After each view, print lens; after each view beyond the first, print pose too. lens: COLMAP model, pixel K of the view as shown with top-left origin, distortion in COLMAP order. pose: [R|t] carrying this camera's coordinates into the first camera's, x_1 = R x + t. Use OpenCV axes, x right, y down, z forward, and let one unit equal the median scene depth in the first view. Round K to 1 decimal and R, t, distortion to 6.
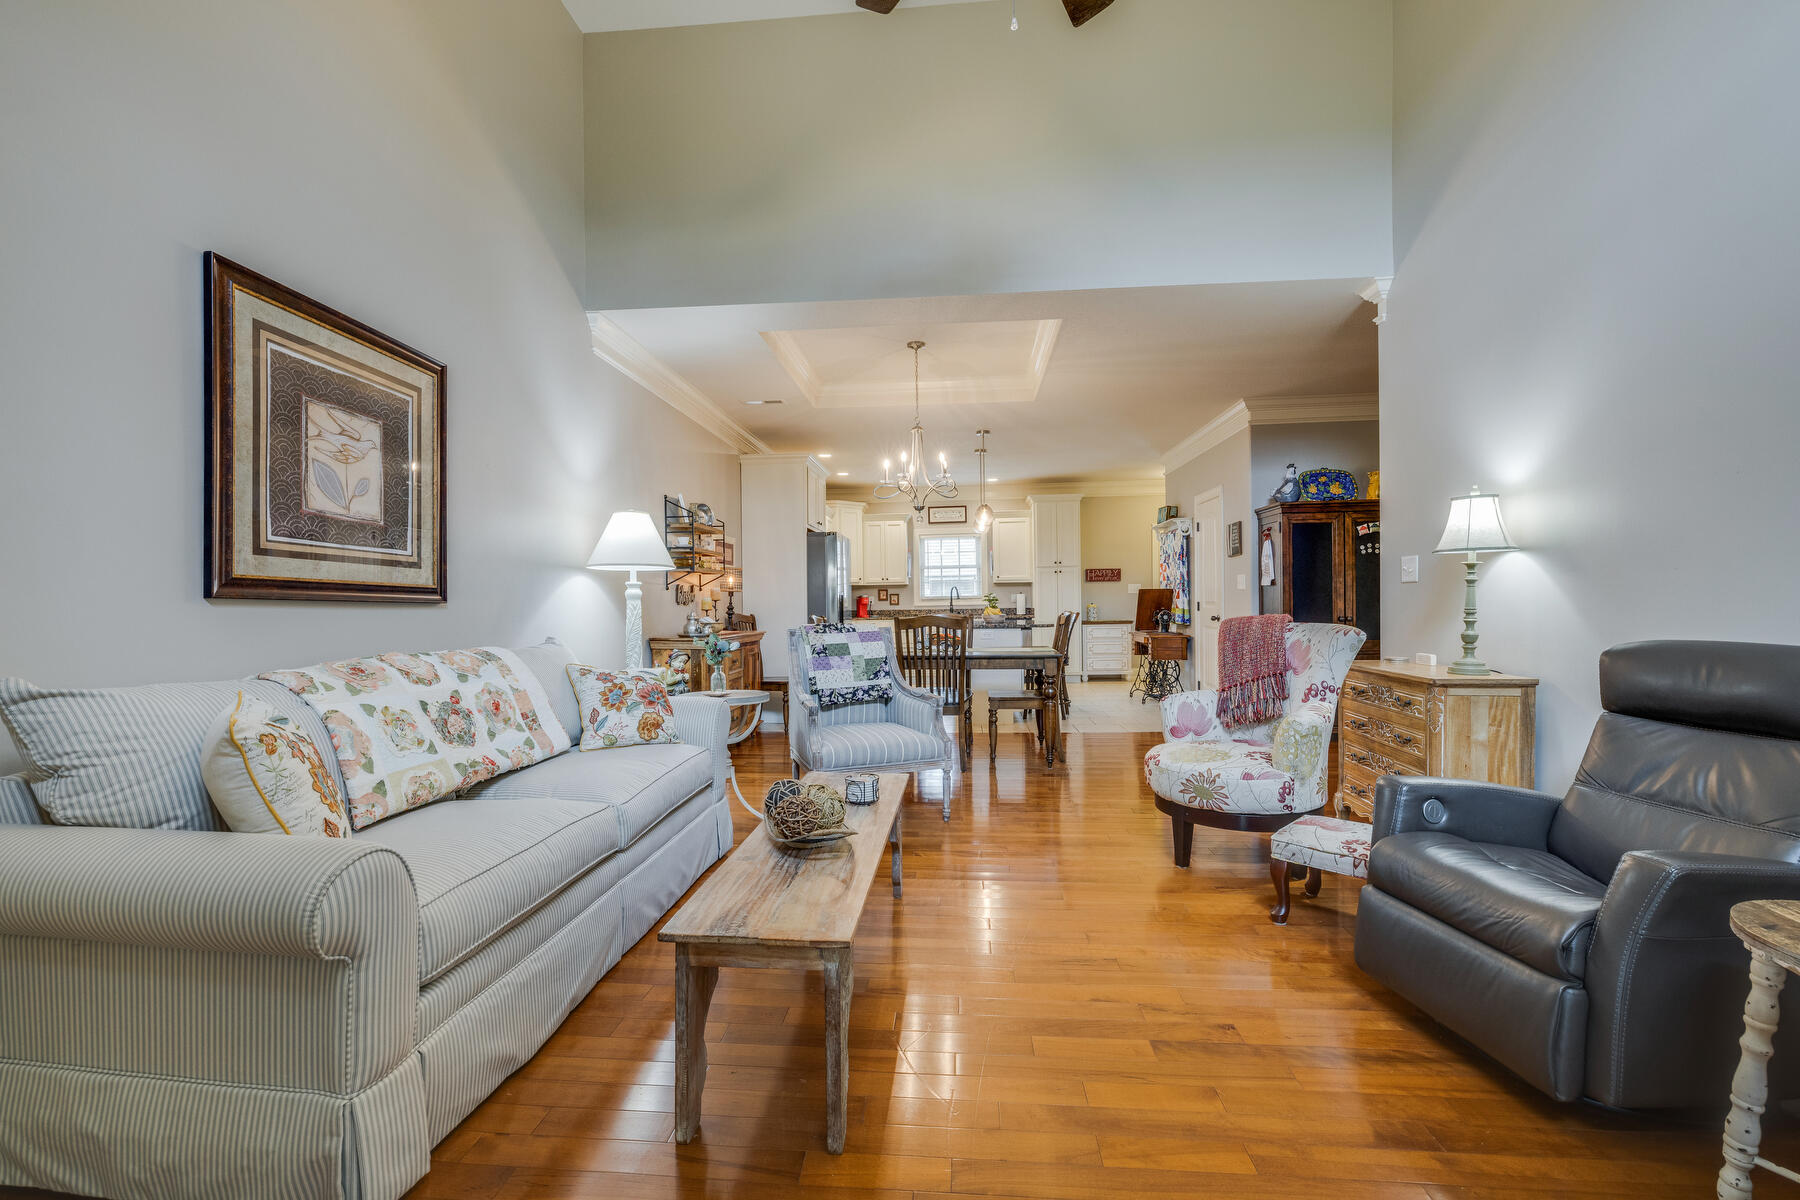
lens RADIAL K [[756.1, 0, 900.0], [0, 756.1, 600.0], [0, 0, 1]] dist [-0.000637, -0.000320]
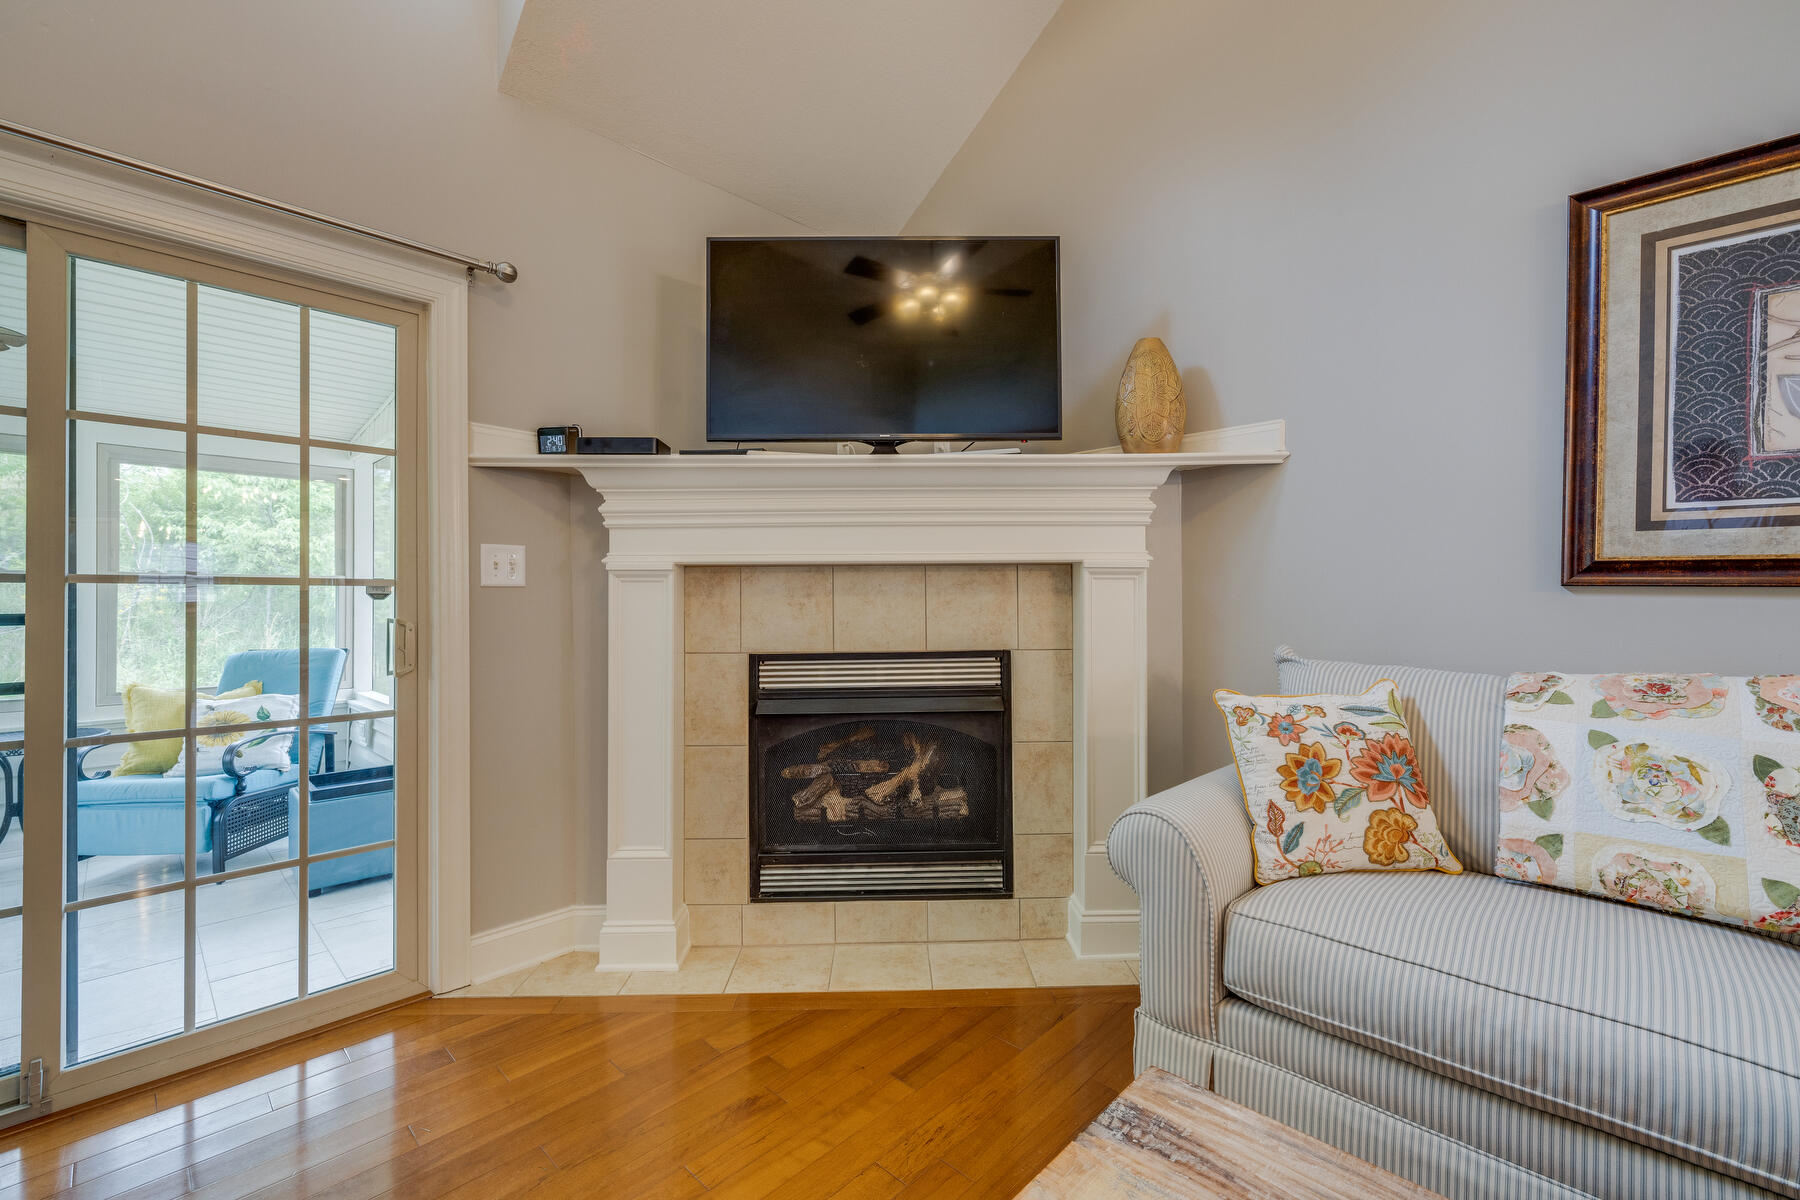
lens RADIAL K [[756.1, 0, 900.0], [0, 756.1, 600.0], [0, 0, 1]] dist [-0.000637, -0.000320]
pose [[-0.629856, 0.014890, -0.776569, 0.209753], [0.010852, 0.999887, 0.010370, -0.002711], [0.776636, -0.001896, -0.629946, 0.711328]]
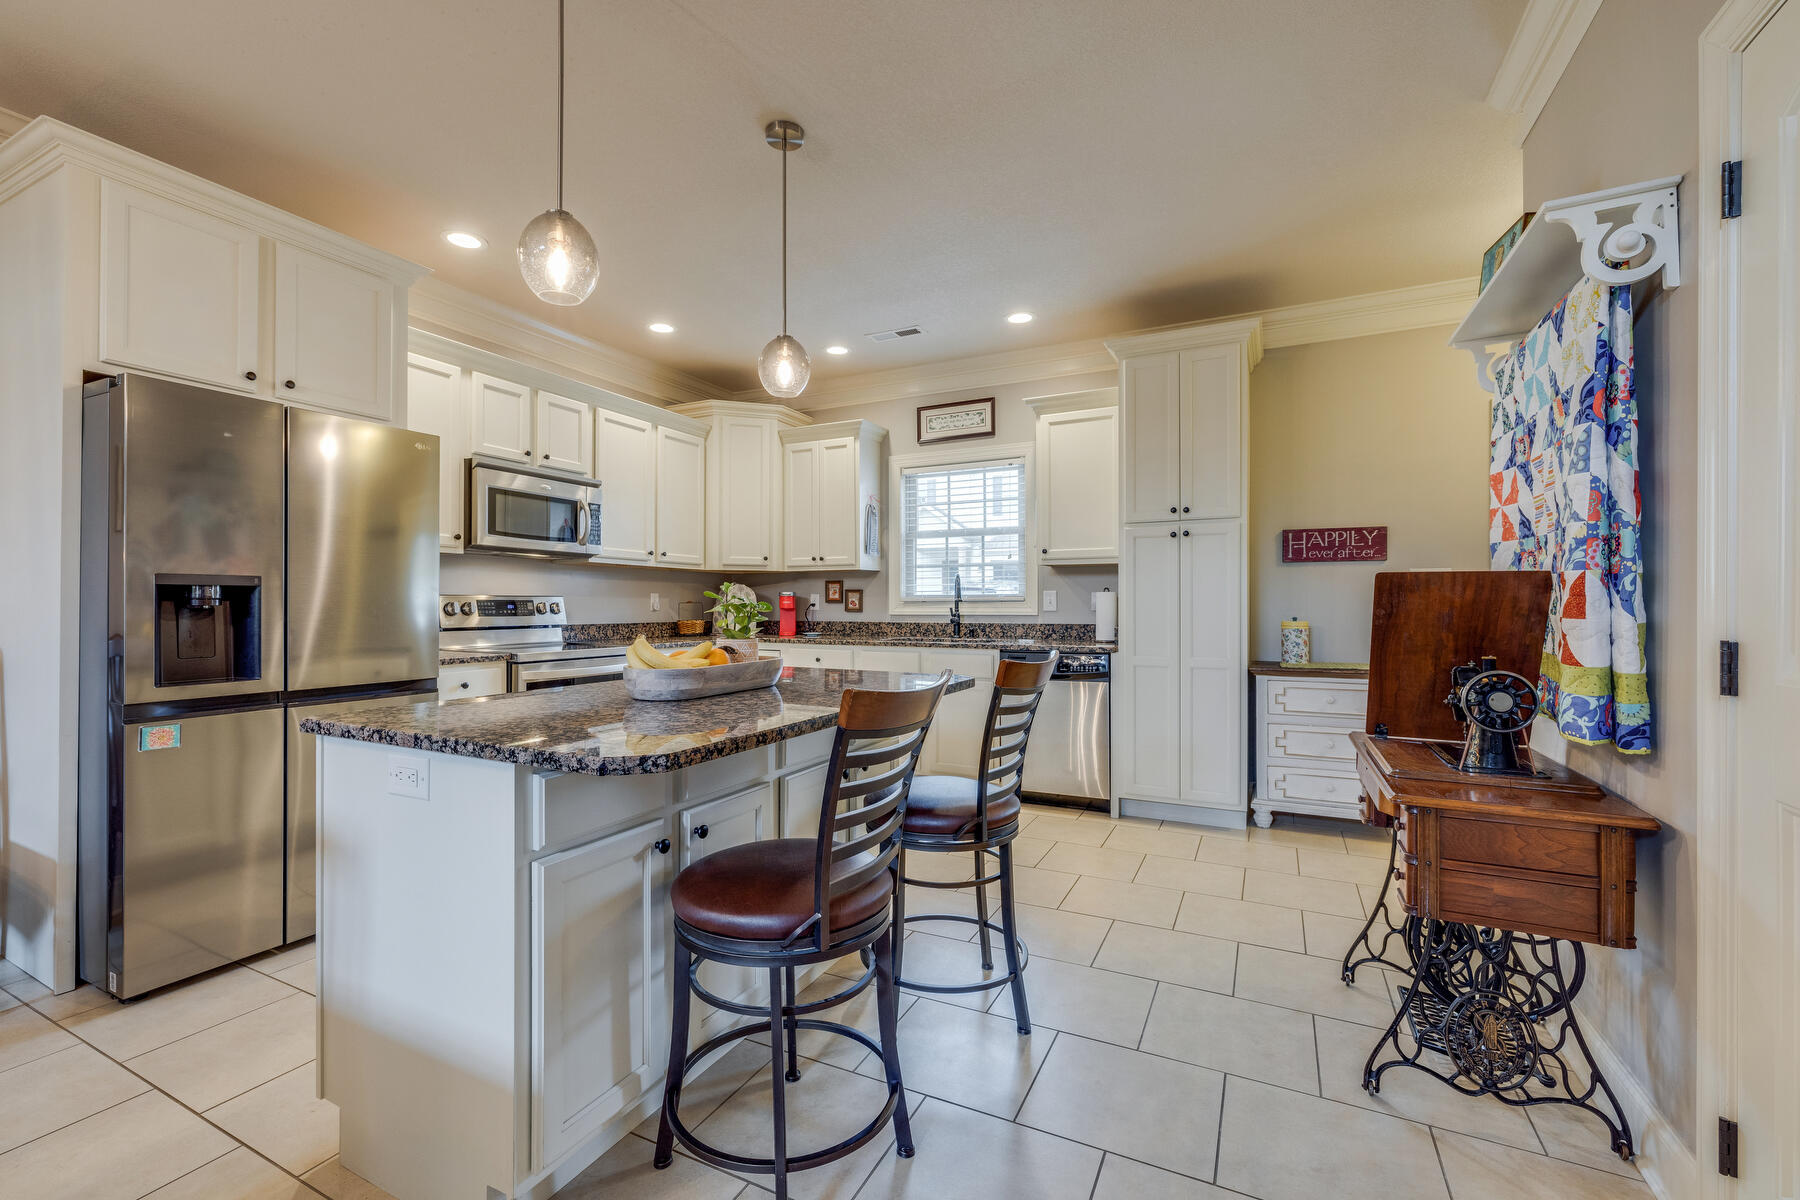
lens RADIAL K [[749.8, 0, 906.7], [0, 749.8, 599.3], [0, 0, 1]] dist [0.000607, -0.000169]
pose [[0.929521, 0.013079, -0.368538, 0.816900], [-0.012861, 0.999913, 0.003049, -0.013751], [0.368546, 0.001906, 0.929608, 2.220050]]
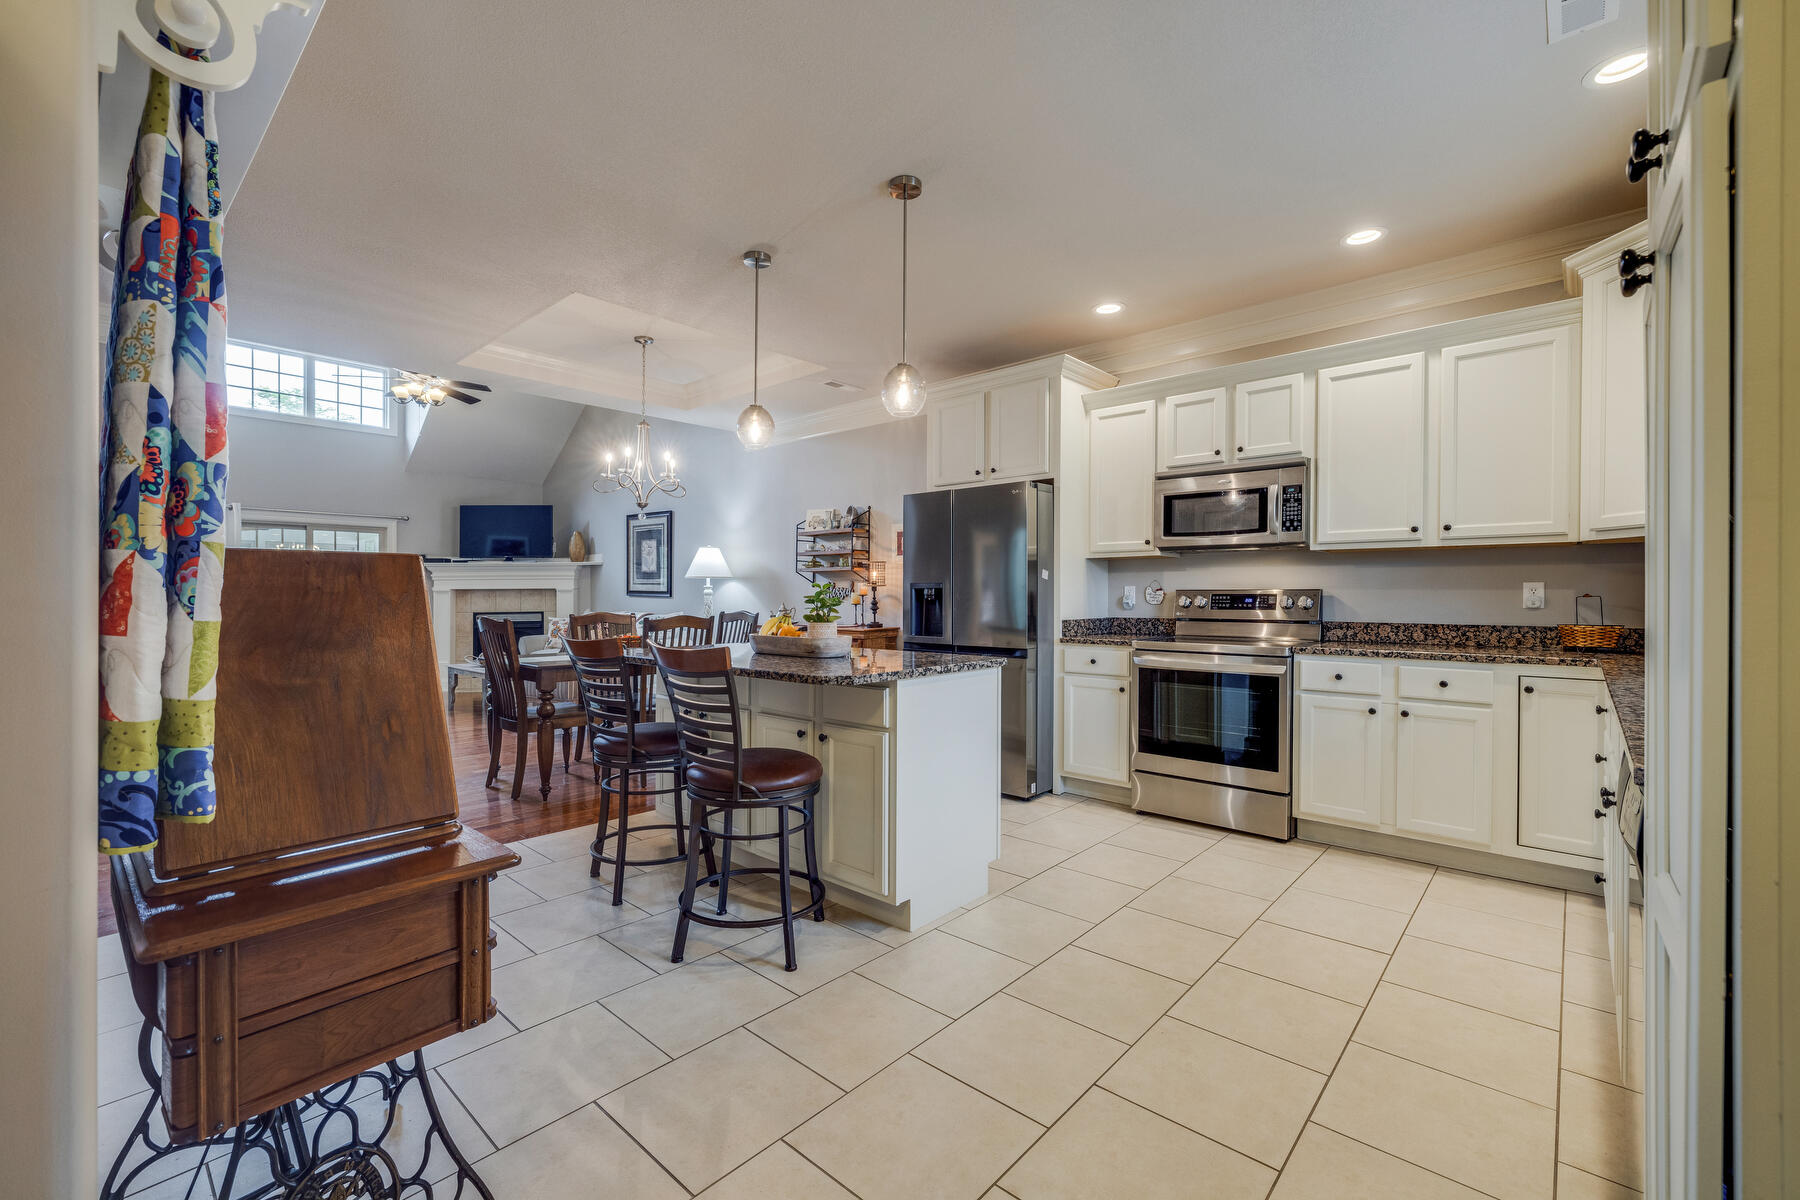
lens RADIAL K [[749.8, 0, 906.7], [0, 749.8, 599.3], [0, 0, 1]] dist [0.000607, -0.000169]
pose [[-0.602203, 0.017737, -0.798146, 1.158137], [0.011522, 0.999842, 0.013525, -0.015616], [0.798260, -0.001052, -0.602312, 3.629854]]
